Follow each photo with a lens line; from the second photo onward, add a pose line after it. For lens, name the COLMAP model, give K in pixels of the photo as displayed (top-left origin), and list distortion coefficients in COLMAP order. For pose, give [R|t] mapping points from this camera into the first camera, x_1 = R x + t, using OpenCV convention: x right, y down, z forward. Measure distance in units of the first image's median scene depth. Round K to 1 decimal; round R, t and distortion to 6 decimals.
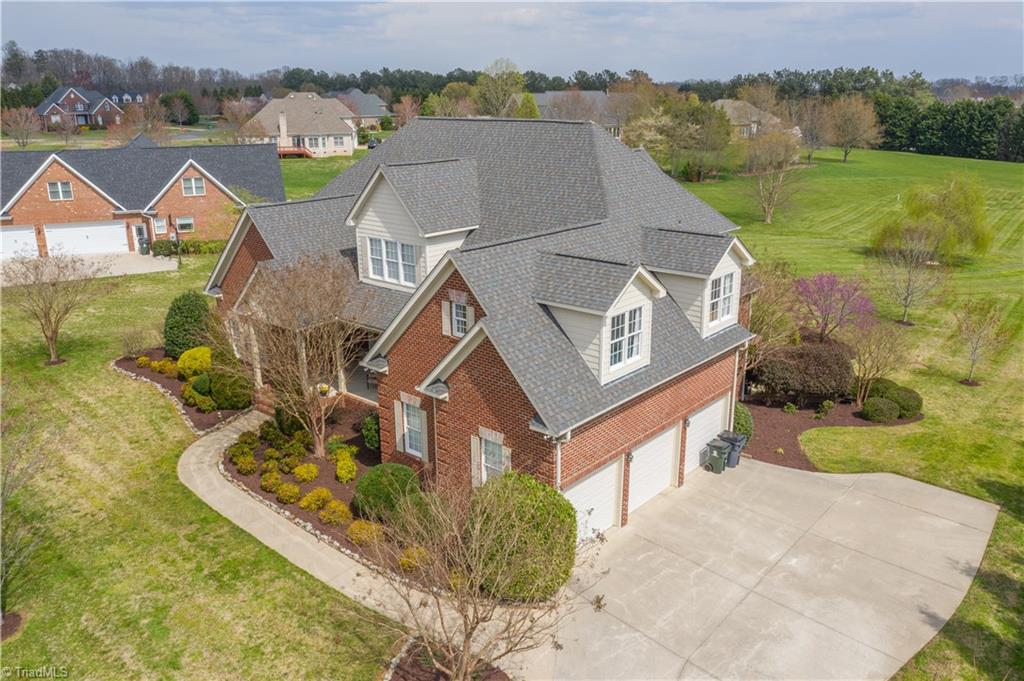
lens RADIAL K [[809.2, 0, 511.2], [0, 809.2, 341.8], [0, 0, 1]] dist [-0.010871, -0.001541]
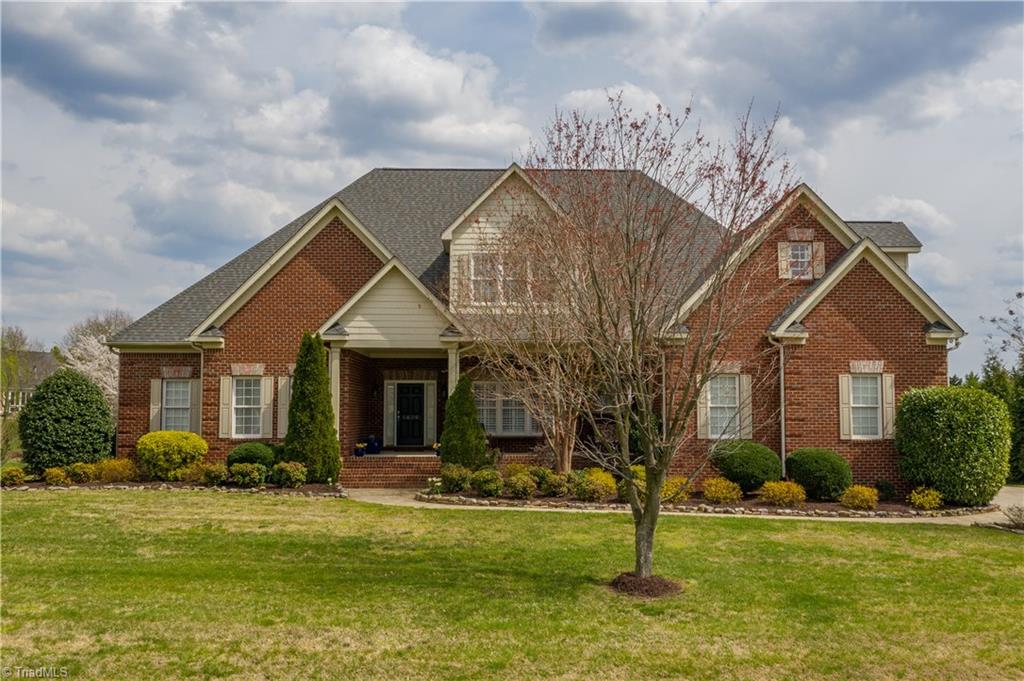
lens RADIAL K [[809.2, 0, 512.6], [0, 809.2, 337.7], [0, 0, 1]] dist [-0.010871, -0.001541]
pose [[0.717607, 0.047870, 0.694801, -0.864161], [0.202648, 0.940116, -0.274071, 0.225276], [-0.666314, 0.337476, 0.664933, 0.540083]]
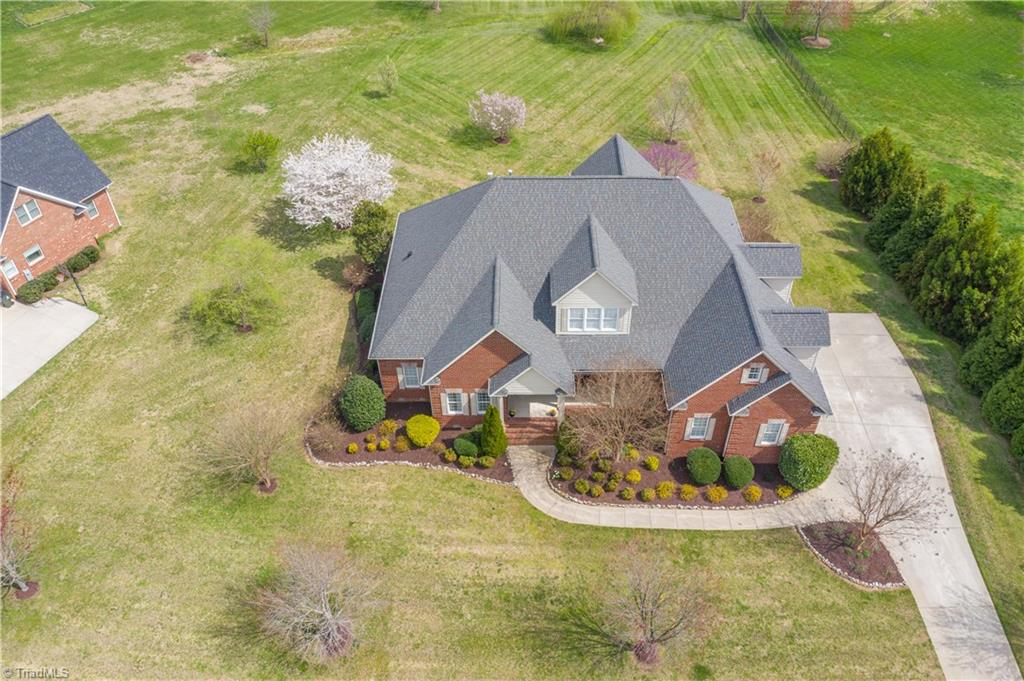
lens RADIAL K [[809.2, 0, 512.7], [0, 809.2, 336.9], [0, 0, 1]] dist [-0.010871, -0.001541]
pose [[0.766882, -0.436096, 0.470864, -1.110294], [0.202558, 0.860641, 0.467192, -0.905060], [-0.608985, -0.262903, 0.748344, 0.019563]]
